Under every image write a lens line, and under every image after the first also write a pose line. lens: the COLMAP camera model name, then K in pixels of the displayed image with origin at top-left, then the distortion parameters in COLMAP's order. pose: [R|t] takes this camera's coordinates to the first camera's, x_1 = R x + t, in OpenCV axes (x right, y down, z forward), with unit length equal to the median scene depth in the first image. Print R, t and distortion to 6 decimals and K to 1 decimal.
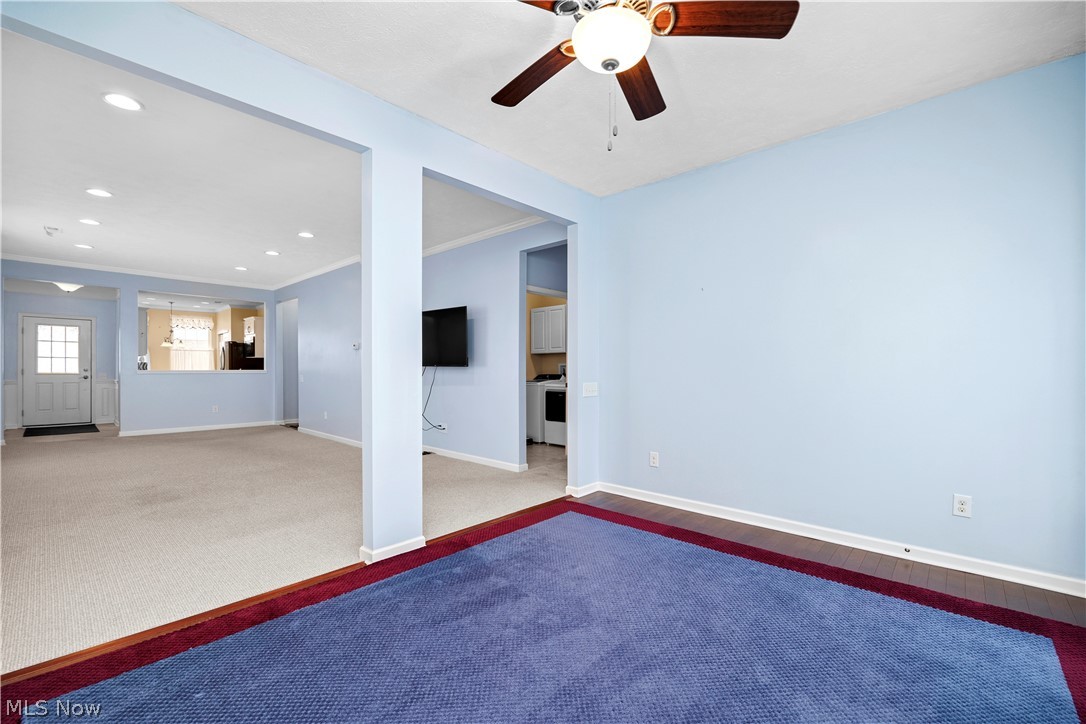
lens RADIAL K [[466.0, 0, 547.6], [0, 466.0, 363.6], [0, 0, 1]] dist [-0.002840, -0.000689]
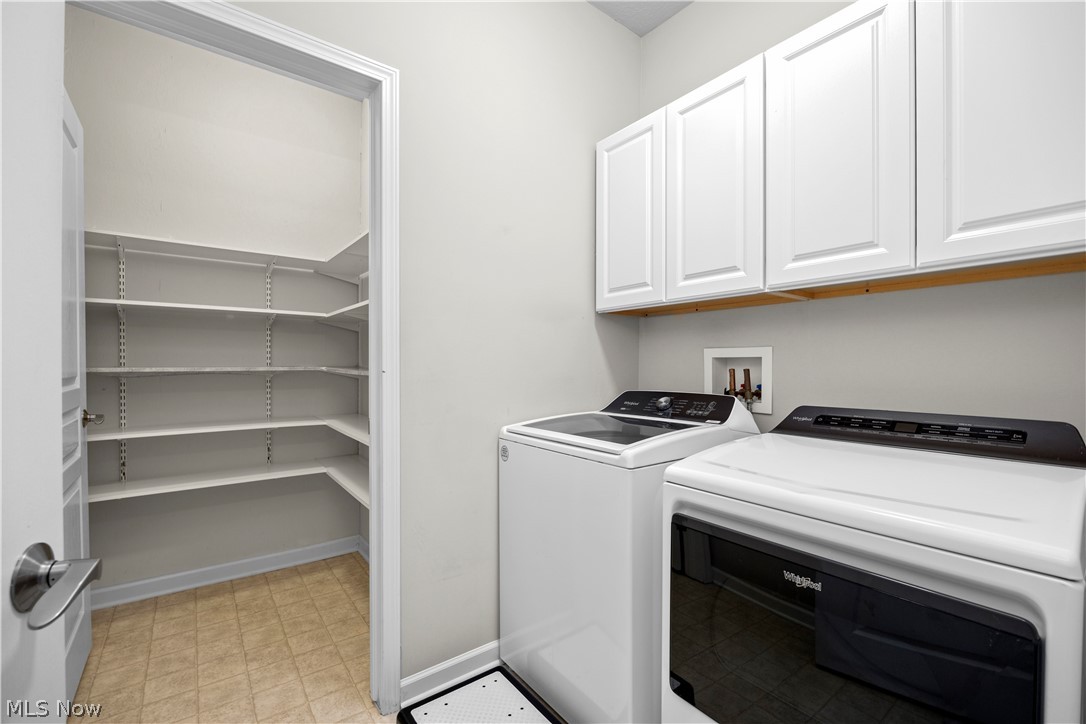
lens RADIAL K [[466.0, 0, 542.9], [0, 466.0, 363.0], [0, 0, 1]] dist [-0.002840, -0.000689]
pose [[0.983717, 0.008102, -0.179541, -0.017819], [-0.007621, 0.999965, 0.003365, 0.006934], [0.179562, -0.001942, 0.983745, 0.752650]]
